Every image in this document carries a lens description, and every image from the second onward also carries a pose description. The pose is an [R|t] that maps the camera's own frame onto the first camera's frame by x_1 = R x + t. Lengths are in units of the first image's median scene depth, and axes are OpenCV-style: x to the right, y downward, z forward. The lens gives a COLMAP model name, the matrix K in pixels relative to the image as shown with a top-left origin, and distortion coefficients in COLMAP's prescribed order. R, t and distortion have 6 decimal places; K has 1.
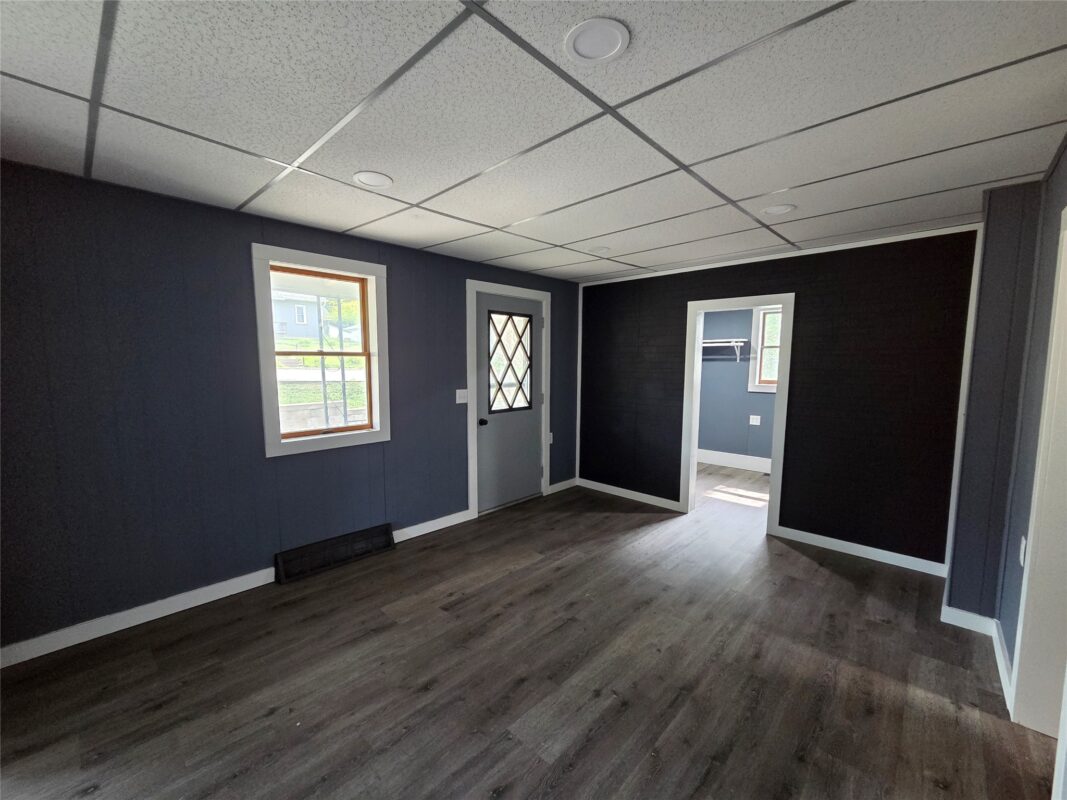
lens RADIAL K [[429.9, 0, 531.6], [0, 429.9, 400.6], [0, 0, 1]] dist [-0.014453, 0.000078]
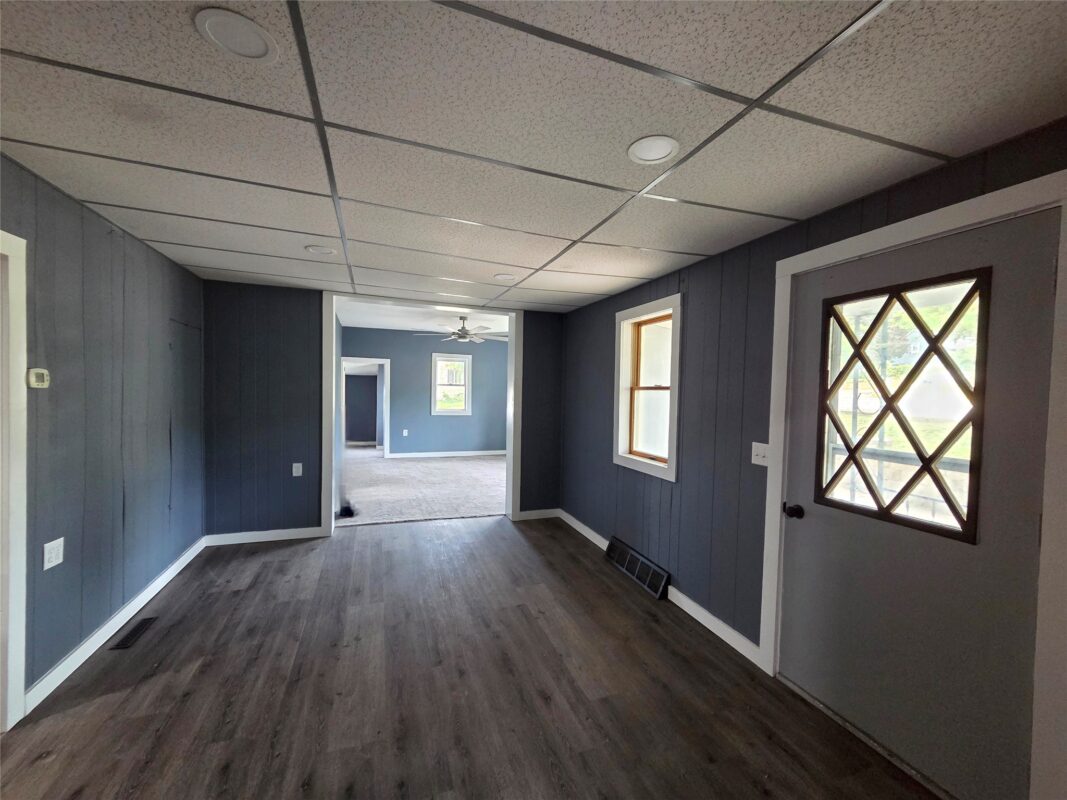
lens RADIAL K [[429.9, 0, 531.6], [0, 429.9, 400.6], [0, 0, 1]] dist [-0.014453, 0.000078]
pose [[-0.451067, 0.003856, -0.892482, 0.534906], [-0.112820, 0.991722, 0.061304, -0.086762], [0.885331, 0.128342, -0.446898, 0.976522]]
